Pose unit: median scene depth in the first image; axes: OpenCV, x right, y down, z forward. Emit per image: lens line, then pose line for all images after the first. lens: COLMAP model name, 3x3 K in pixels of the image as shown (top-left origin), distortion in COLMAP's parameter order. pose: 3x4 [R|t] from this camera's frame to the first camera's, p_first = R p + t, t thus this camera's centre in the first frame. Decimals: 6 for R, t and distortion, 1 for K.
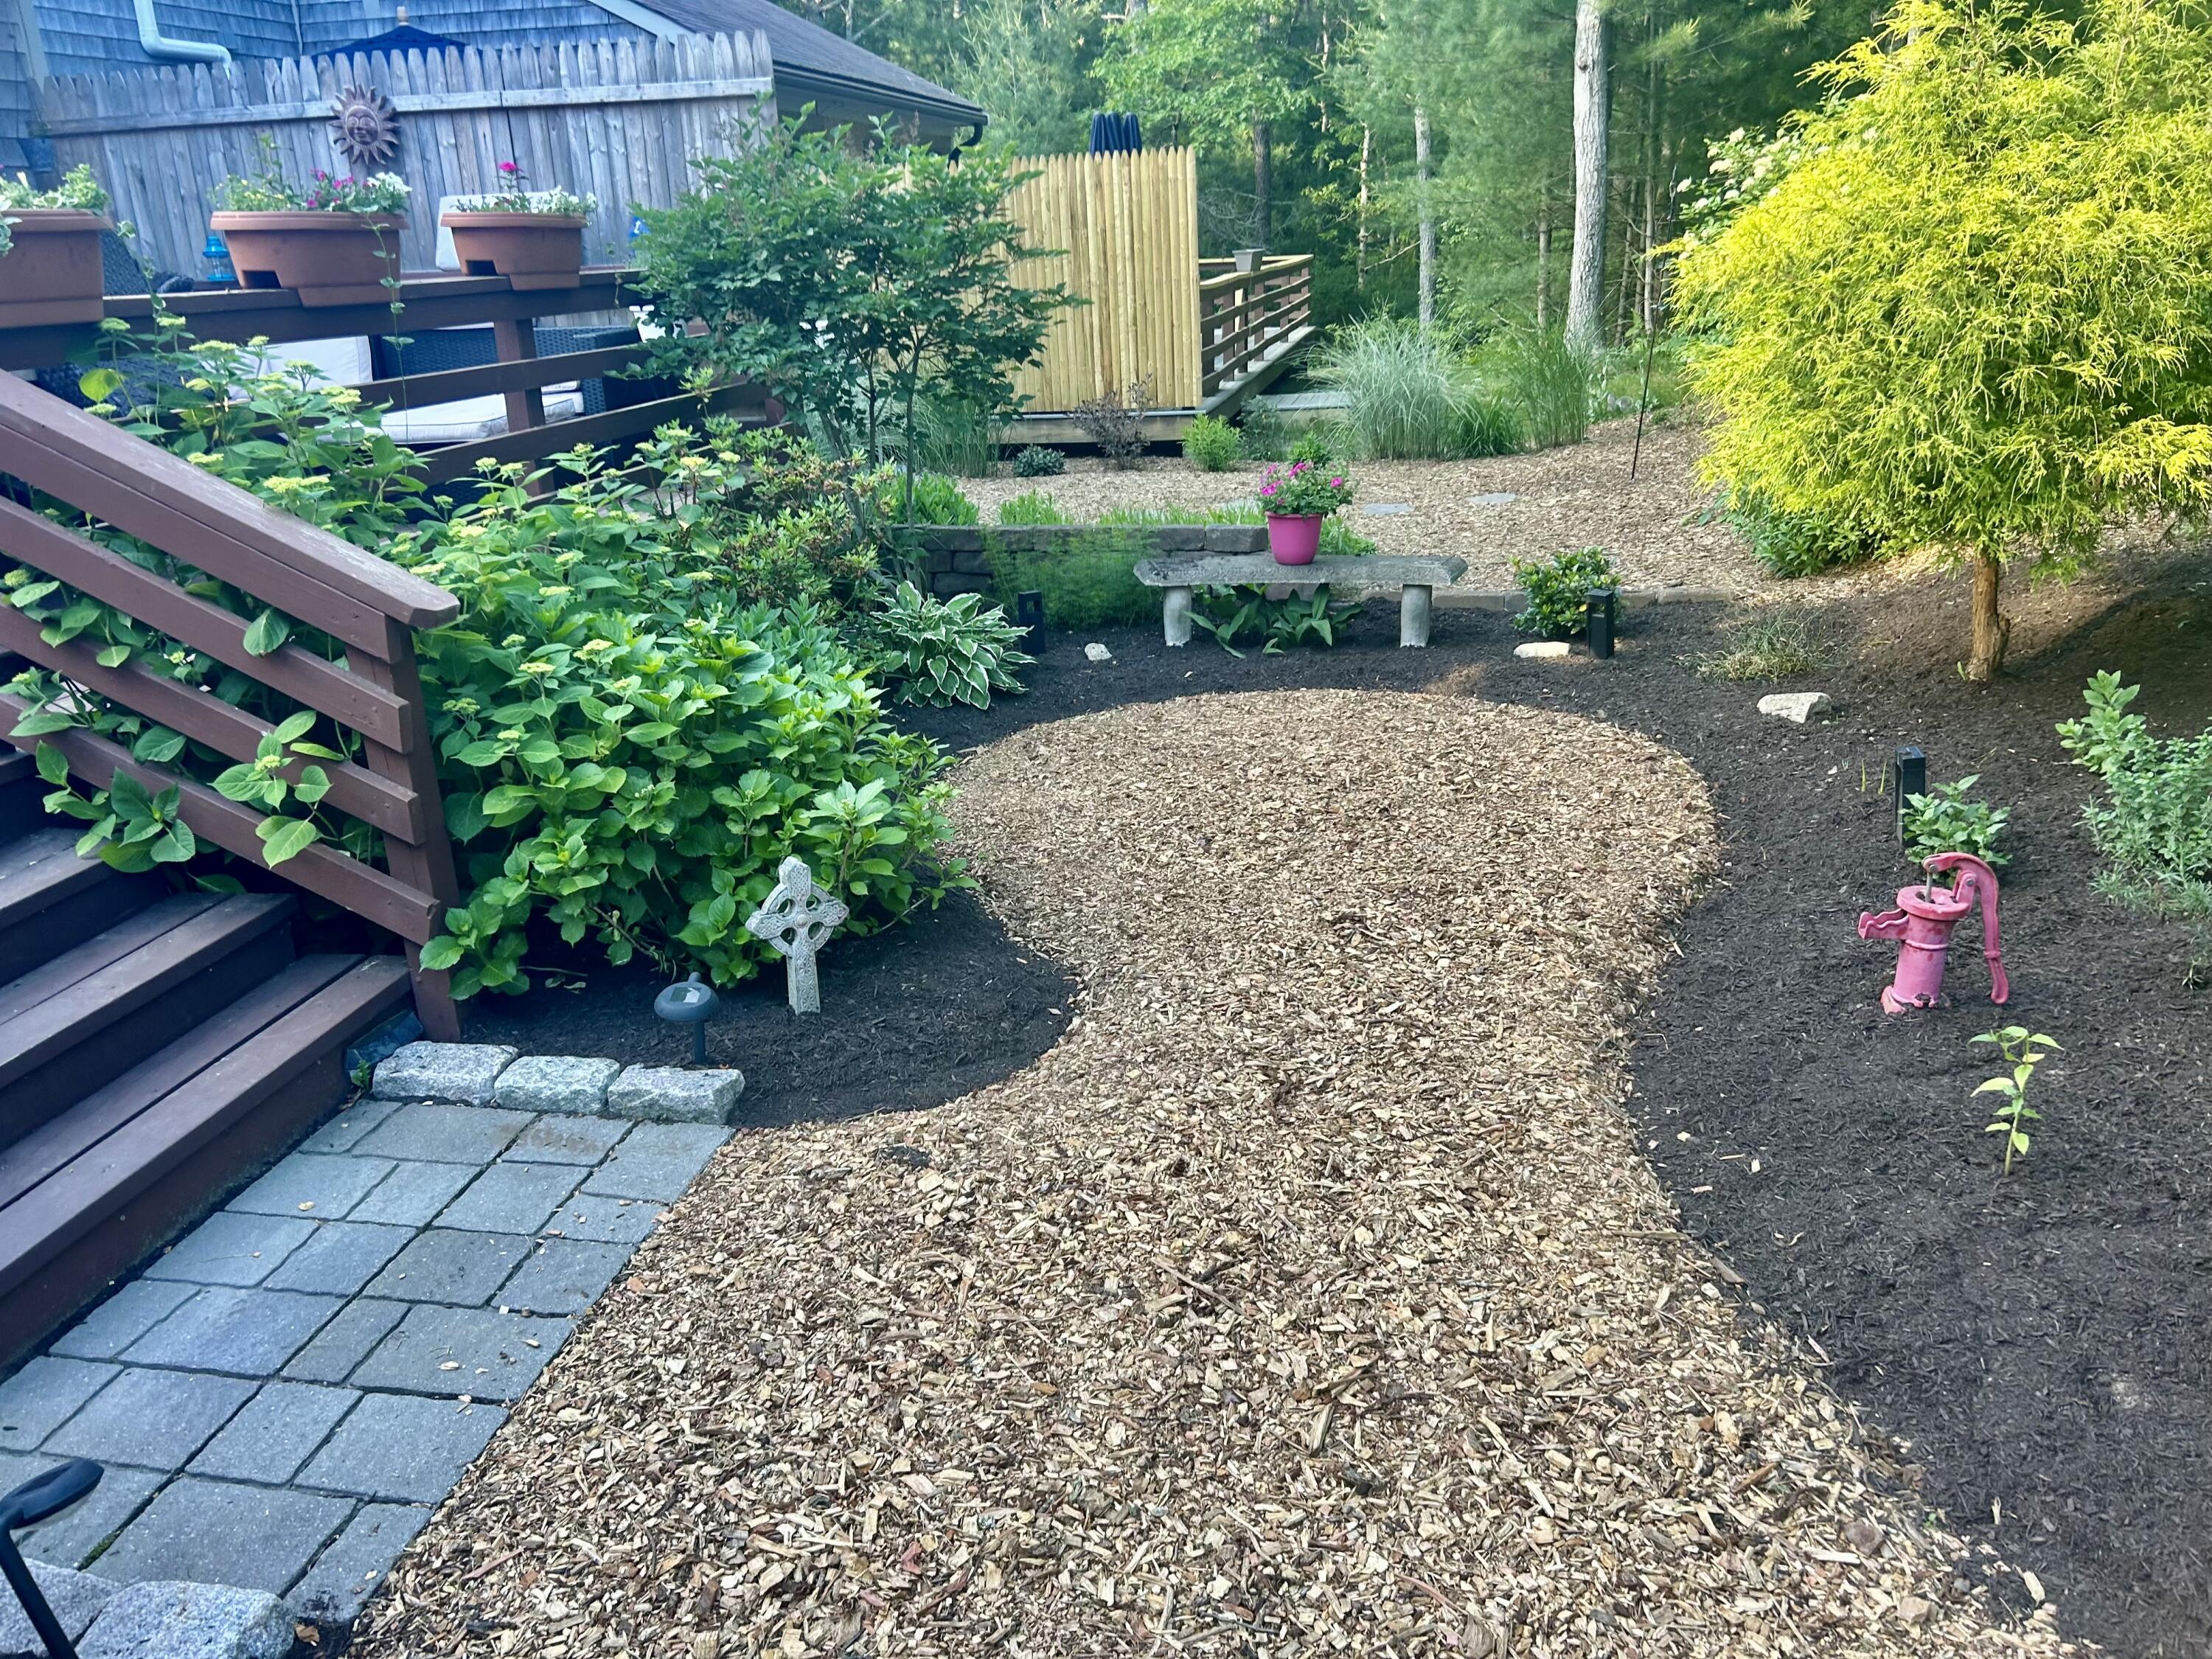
lens RADIAL K [[1657.5, 0, 1106.0], [0, 1657.5, 829.5], [0, 0, 1]] dist [0.082065, -0.062115]
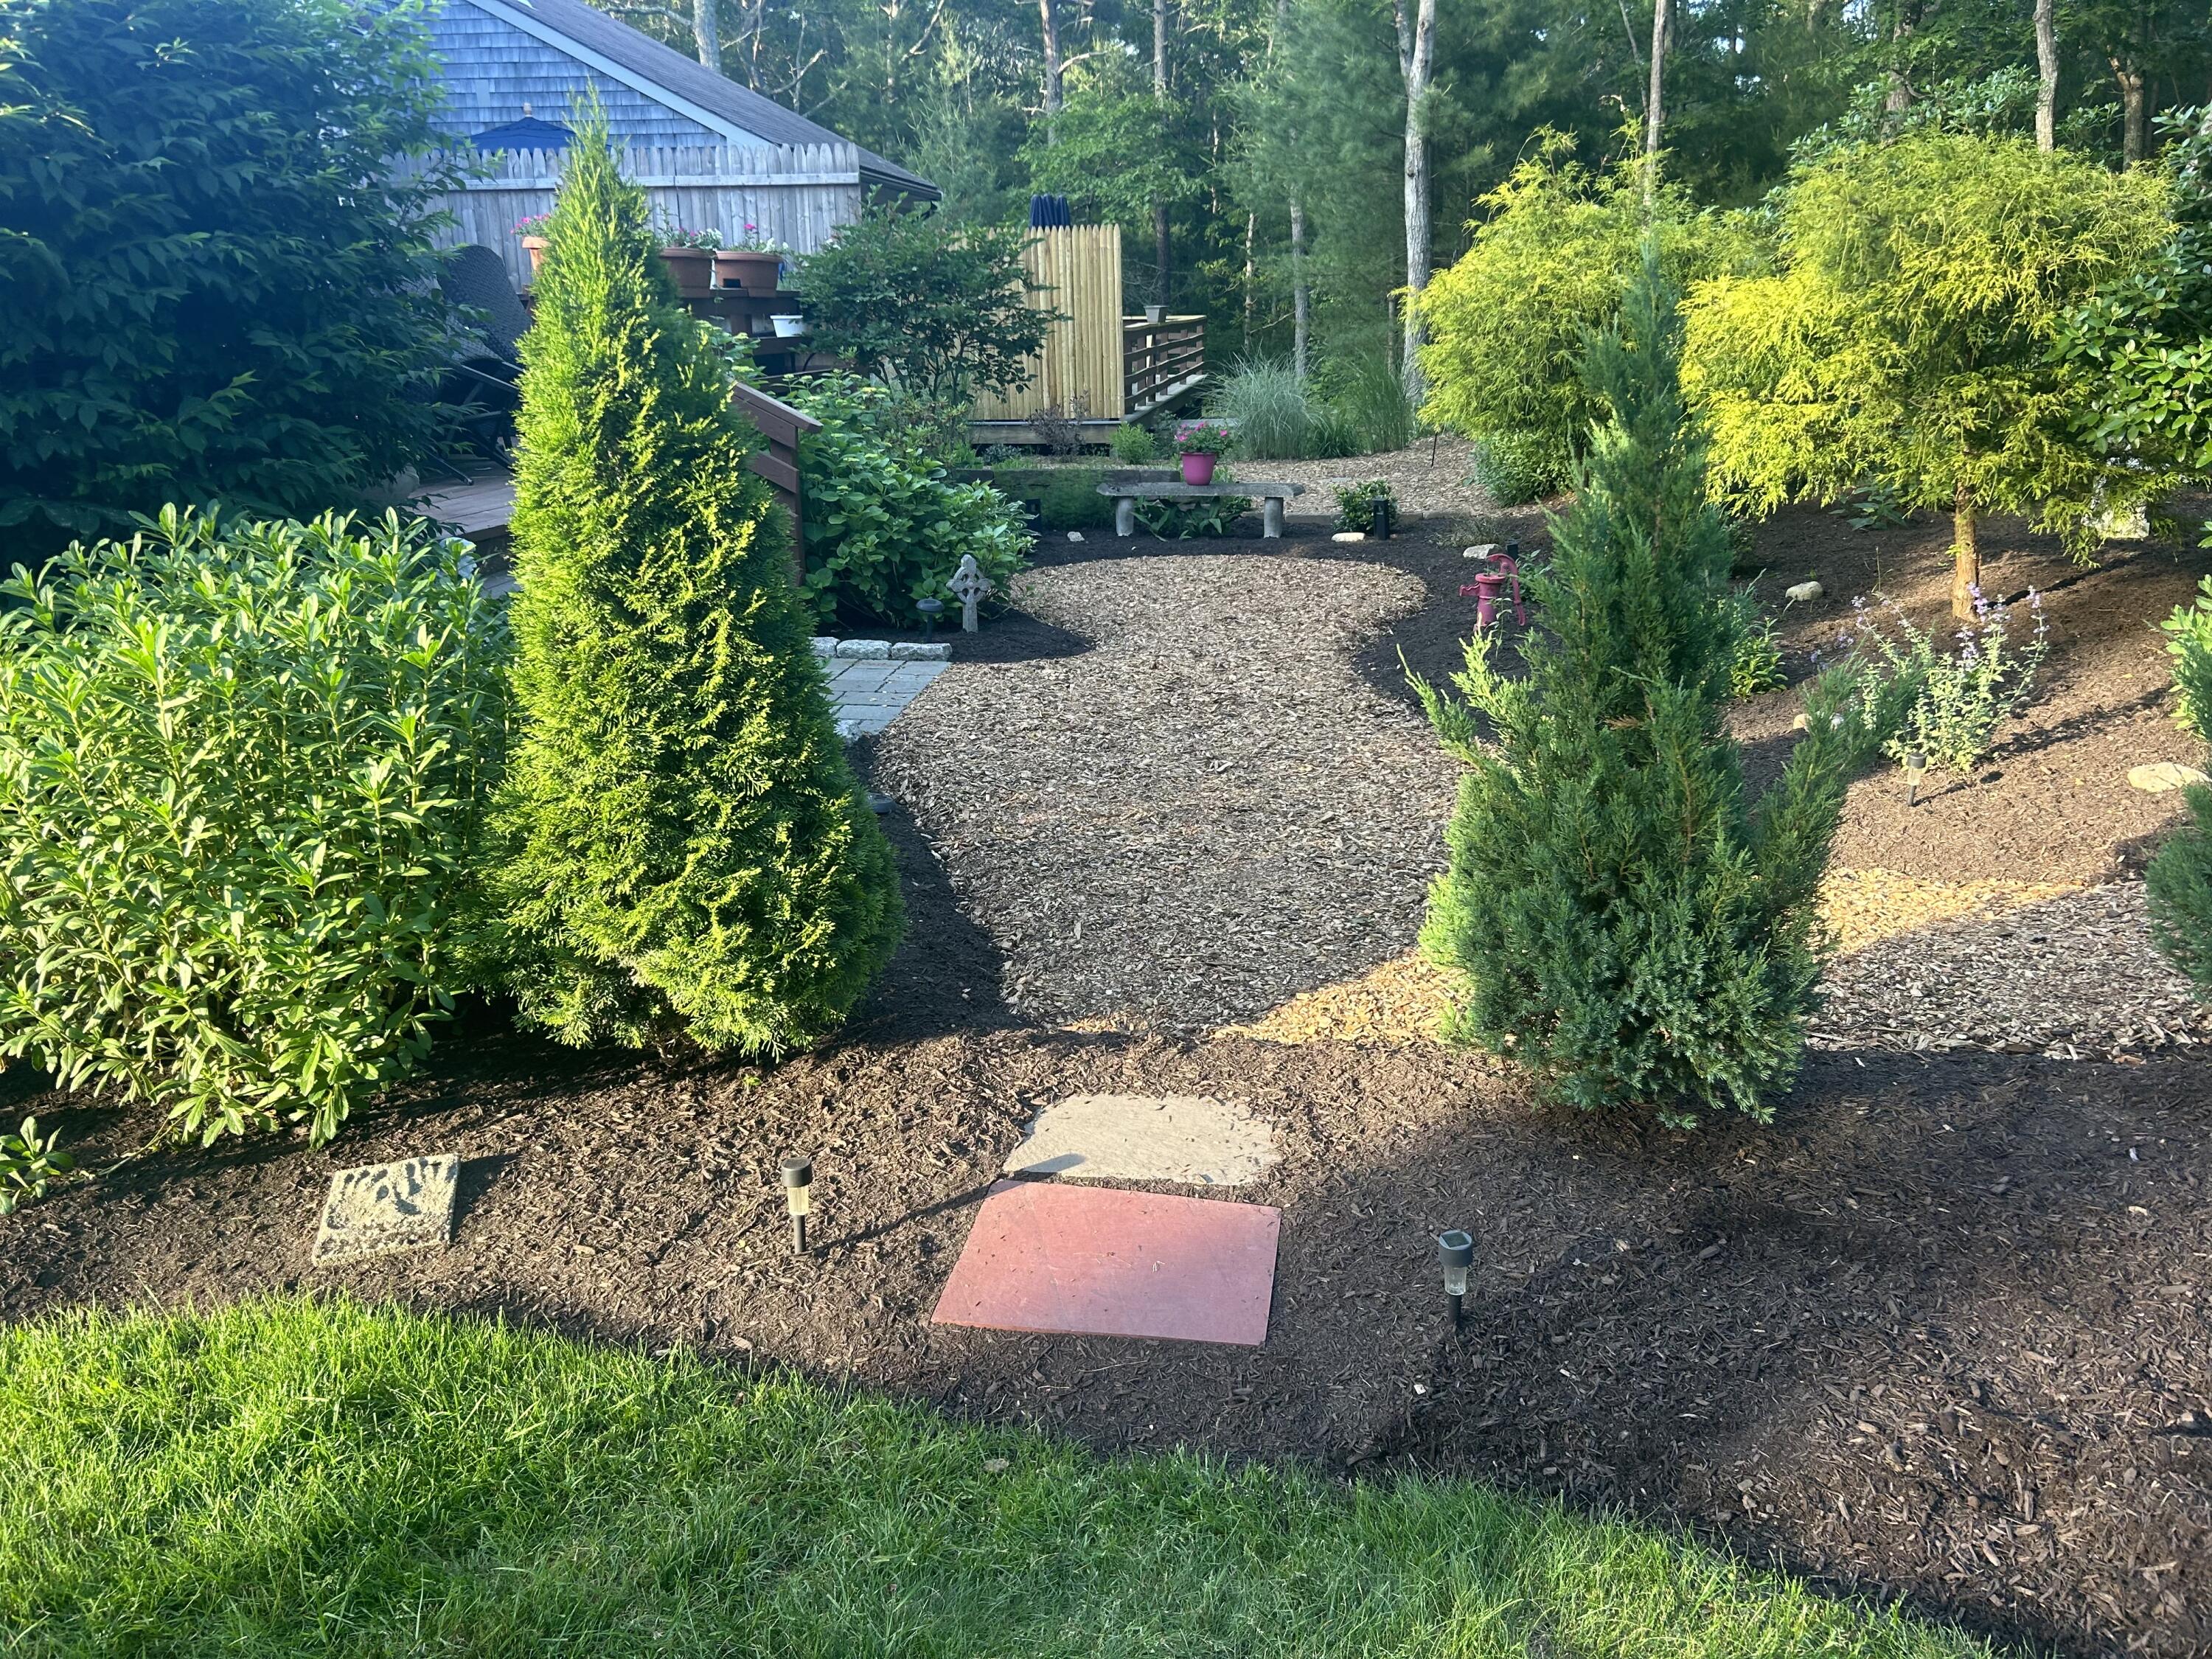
lens RADIAL K [[1657.5, 0, 1106.0], [0, 1657.5, 829.5], [0, 0, 1]] dist [0.082065, -0.062115]
pose [[0.997834, 0.007086, 0.065394, -0.069371], [-0.004642, 0.999287, -0.037458, 0.207370], [-0.065613, 0.037073, 0.997156, -0.517368]]
